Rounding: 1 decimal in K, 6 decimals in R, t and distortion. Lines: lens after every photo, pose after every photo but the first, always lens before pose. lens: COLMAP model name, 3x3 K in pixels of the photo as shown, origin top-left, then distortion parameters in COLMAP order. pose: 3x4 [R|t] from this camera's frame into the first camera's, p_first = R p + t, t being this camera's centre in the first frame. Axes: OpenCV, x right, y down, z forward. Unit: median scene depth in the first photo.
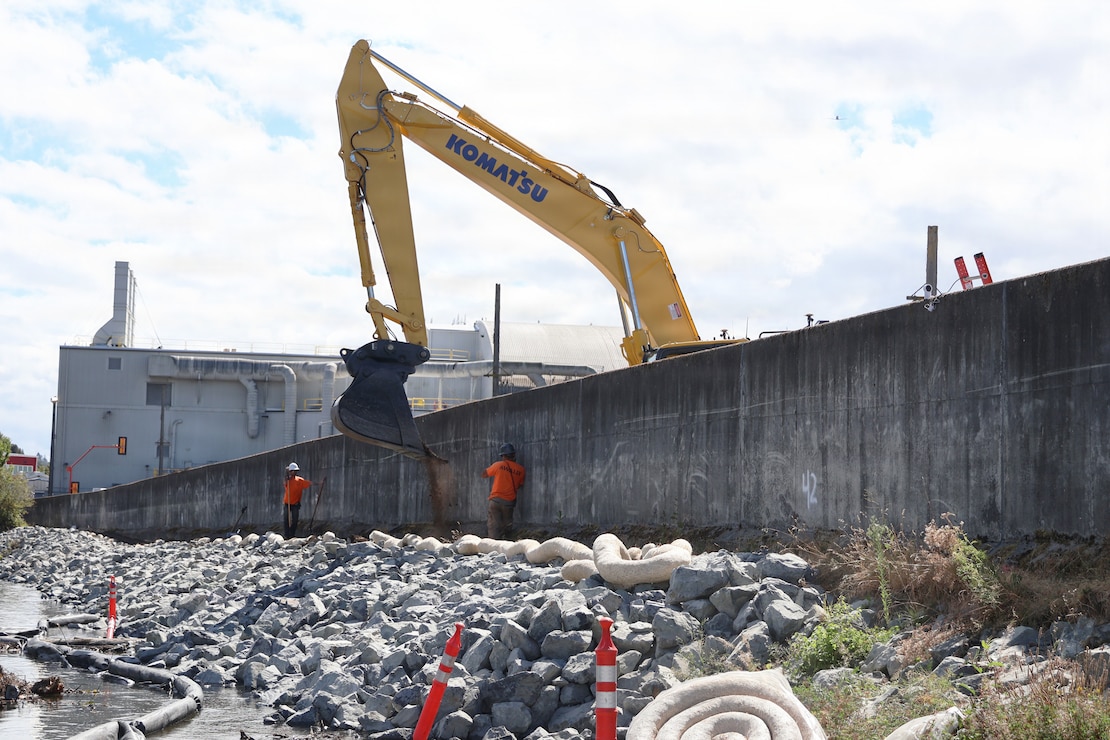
lens RADIAL K [[2286.1, 0, 555.0], [0, 2286.1, 370.0], [0, 0, 1]] dist [0.279375, 0.484269]
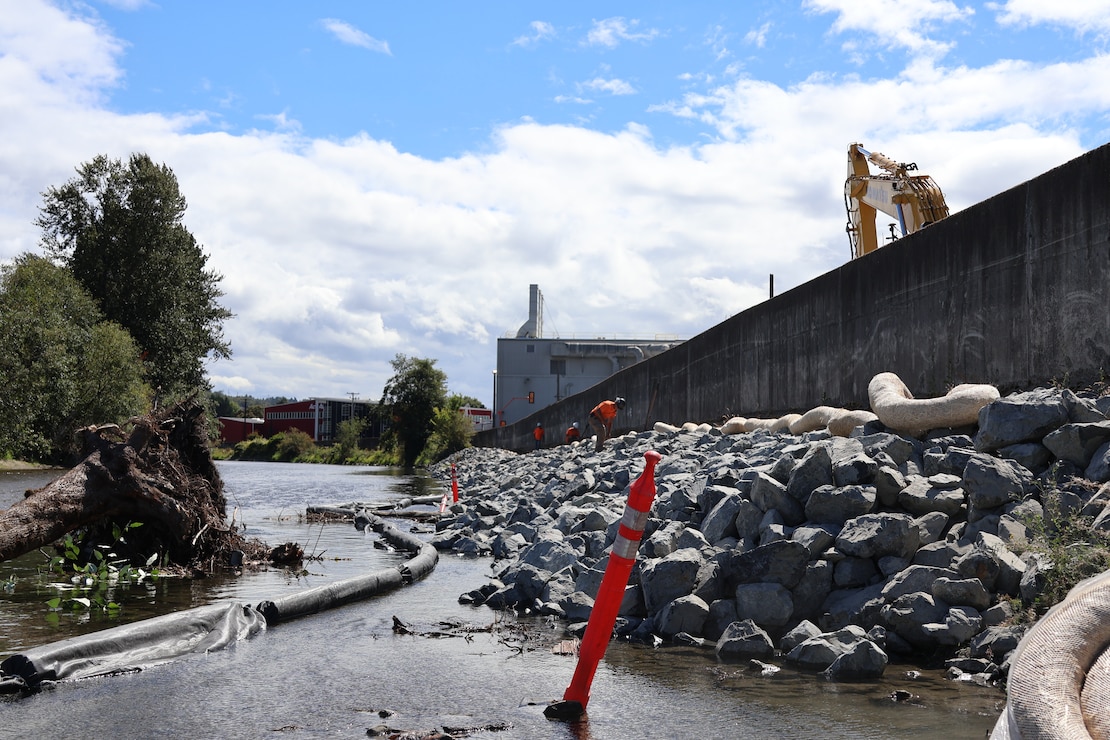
lens RADIAL K [[1460.7, 0, 555.0], [0, 1460.7, 370.0], [0, 0, 1]] dist [0.066388, 0.329118]
pose [[0.984533, -0.021055, -0.173929, -0.001689], [0.023173, 0.999680, 0.010153, 0.049796], [0.173660, -0.014027, 0.984706, 0.373219]]
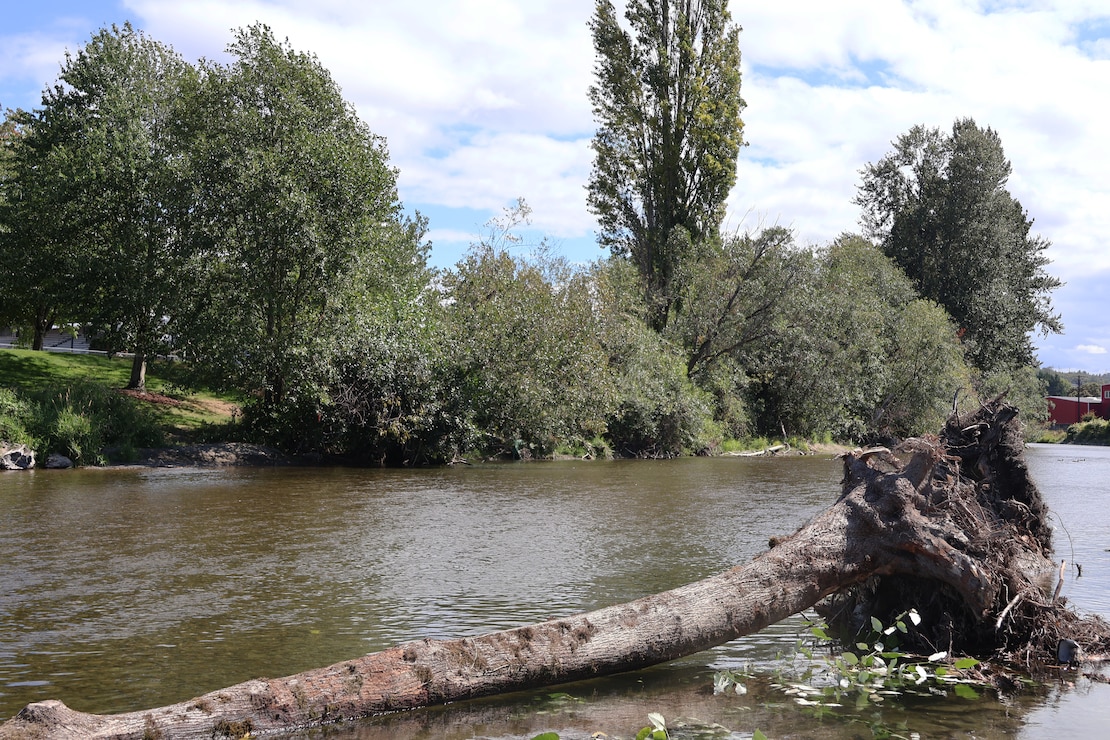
lens RADIAL K [[1460.7, 0, 555.0], [0, 1460.7, 370.0], [0, 0, 1]] dist [0.066388, 0.329118]
pose [[0.748703, -0.033382, -0.662065, -0.180148], [0.050965, 0.998674, 0.007280, 0.029360], [0.660944, -0.039192, 0.749411, 0.836606]]
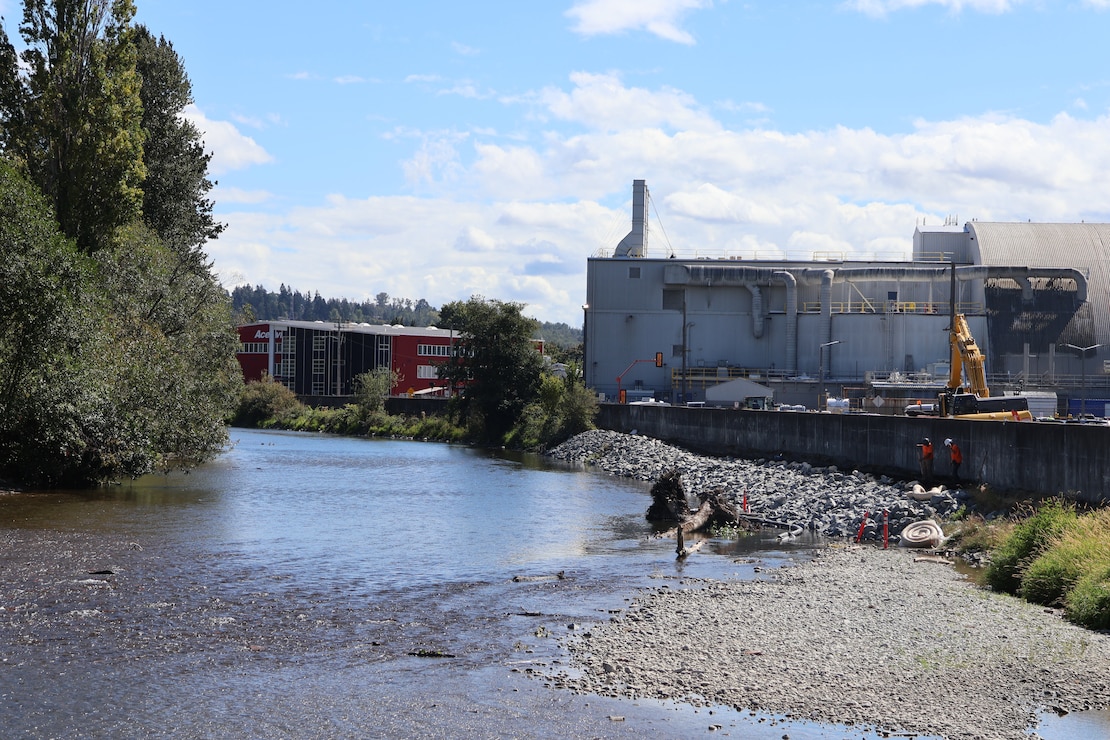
lens RADIAL K [[2286.1, 0, 555.0], [0, 2286.1, 370.0], [0, 0, 1]] dist [0.279375, 0.484269]
pose [[0.976647, -0.012385, -0.214494, 0.191783], [0.023237, 0.998570, 0.048144, -0.229211], [0.213591, -0.052004, 0.975538, -2.041600]]
